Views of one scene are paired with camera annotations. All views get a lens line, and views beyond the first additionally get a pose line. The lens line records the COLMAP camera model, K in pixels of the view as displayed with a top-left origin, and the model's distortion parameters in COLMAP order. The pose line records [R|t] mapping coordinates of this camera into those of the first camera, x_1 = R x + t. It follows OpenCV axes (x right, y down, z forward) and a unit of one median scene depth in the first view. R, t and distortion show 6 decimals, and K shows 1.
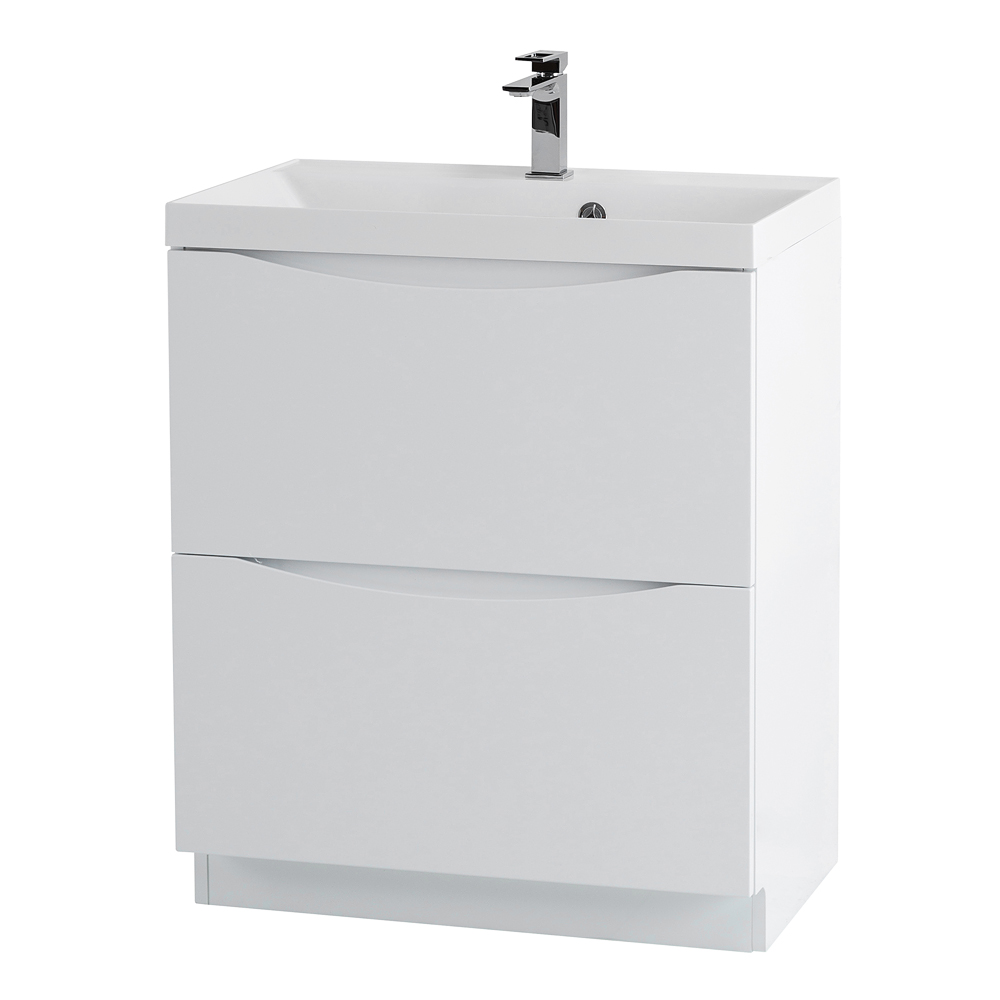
lens RADIAL K [[2423.6, 0, 499.8], [0, 2423.6, 501.3], [0, 0, 1]] dist [0.151660, 0.000000]
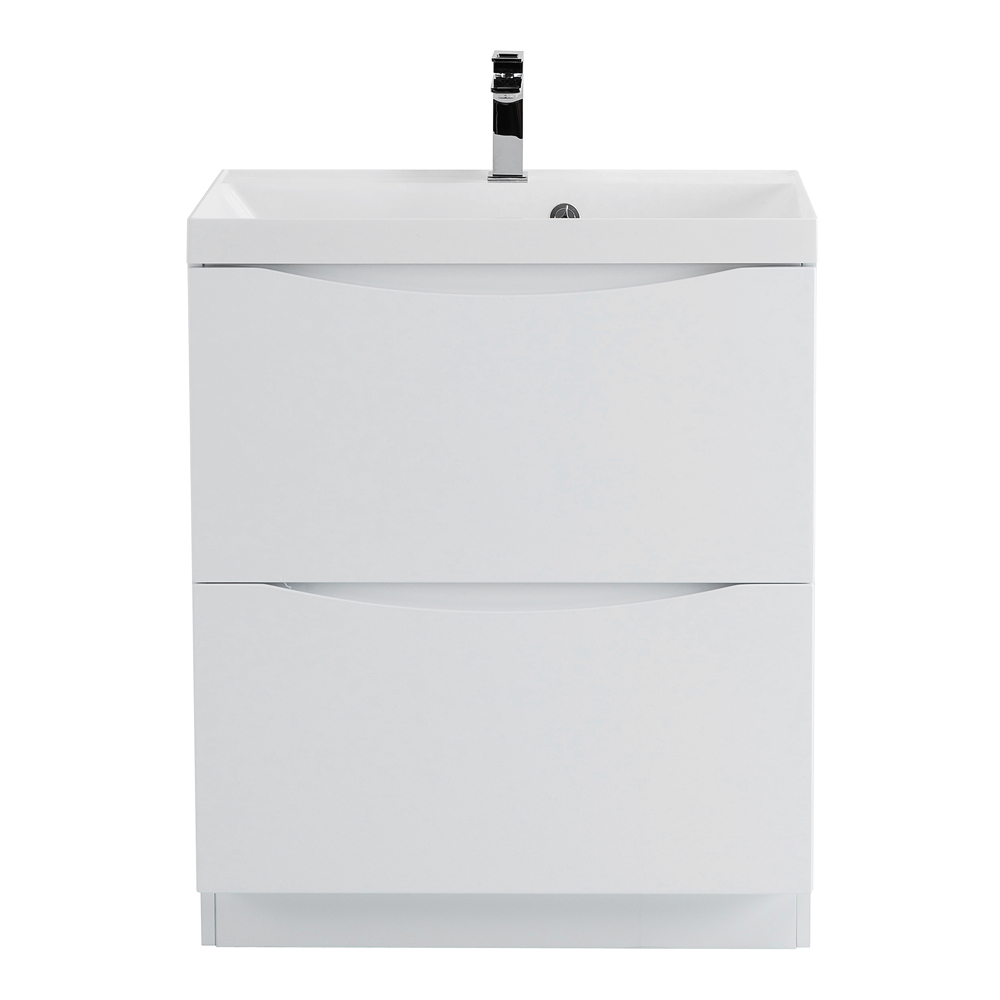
lens RADIAL K [[2423.6, 0, 500.0], [0, 2423.6, 498.7], [0, 0, 1]] dist [0.151660, 0.000000]
pose [[0.986004, -0.053010, 0.158070, -0.151948], [0.053366, 0.998573, 0.001993, -0.006654], [-0.157950, 0.006471, 0.987426, 0.030056]]
